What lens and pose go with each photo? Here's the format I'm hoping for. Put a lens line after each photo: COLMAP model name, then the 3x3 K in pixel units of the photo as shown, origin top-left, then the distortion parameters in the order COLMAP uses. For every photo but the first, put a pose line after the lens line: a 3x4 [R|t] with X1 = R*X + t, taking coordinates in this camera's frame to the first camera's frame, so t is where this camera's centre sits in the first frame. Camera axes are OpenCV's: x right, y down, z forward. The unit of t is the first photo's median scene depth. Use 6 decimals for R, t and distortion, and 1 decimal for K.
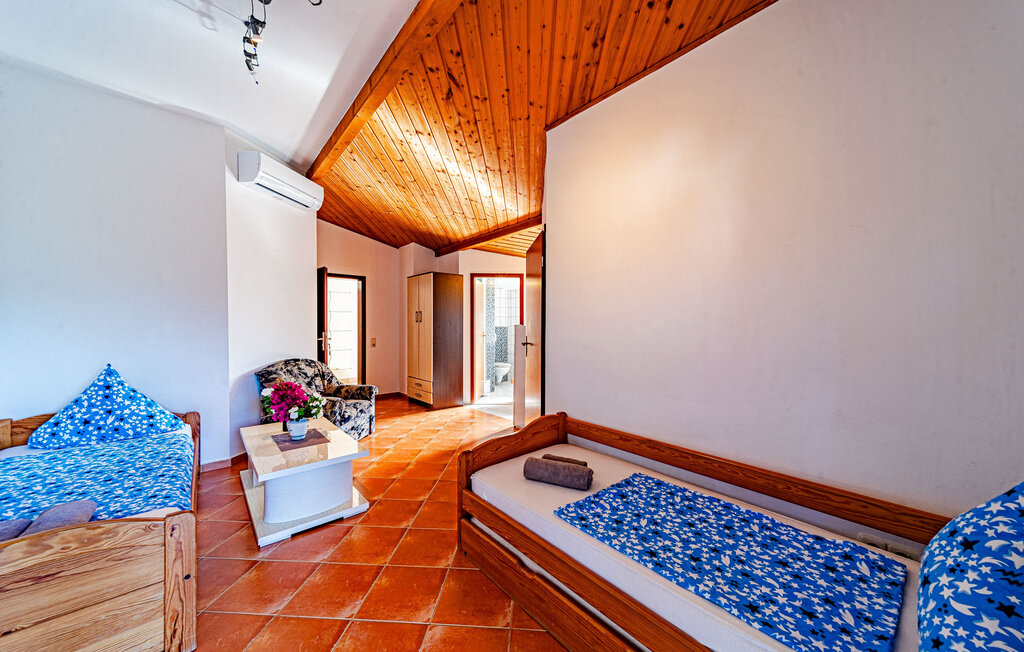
lens RADIAL K [[352.8, 0, 511.7], [0, 352.8, 320.9], [0, 0, 1]] dist [0.007386, -0.000228]
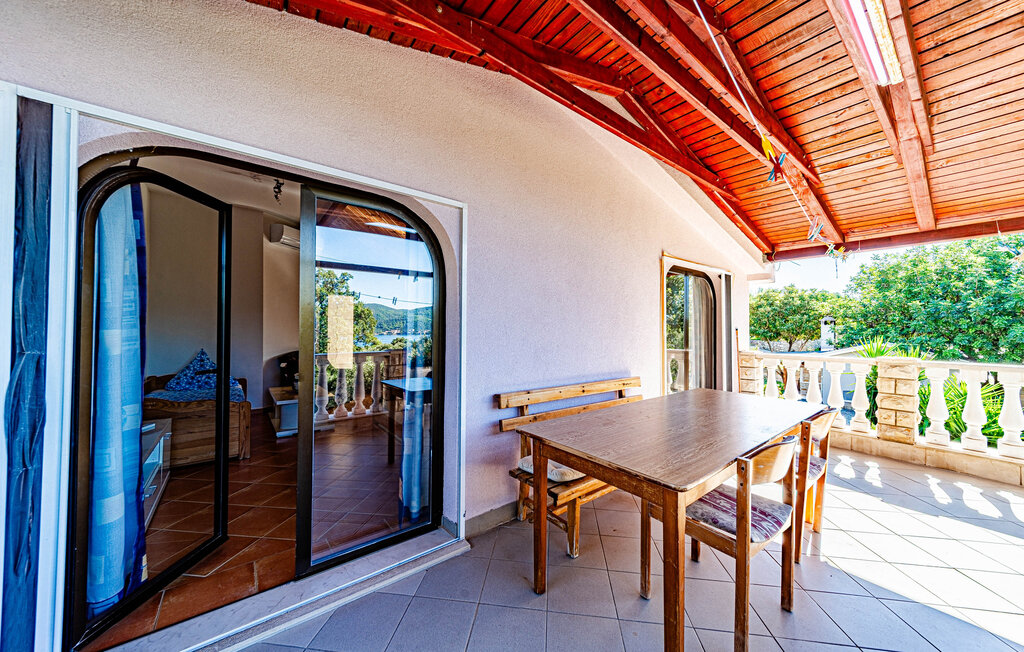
lens RADIAL K [[352.8, 0, 505.9], [0, 352.8, 322.5], [0, 0, 1]] dist [0.007386, -0.000228]
pose [[0.997610, 0.005116, -0.068901, 0.577792], [-0.006392, 0.999812, -0.018307, 0.009061], [0.068794, 0.018703, 0.997456, -0.741956]]
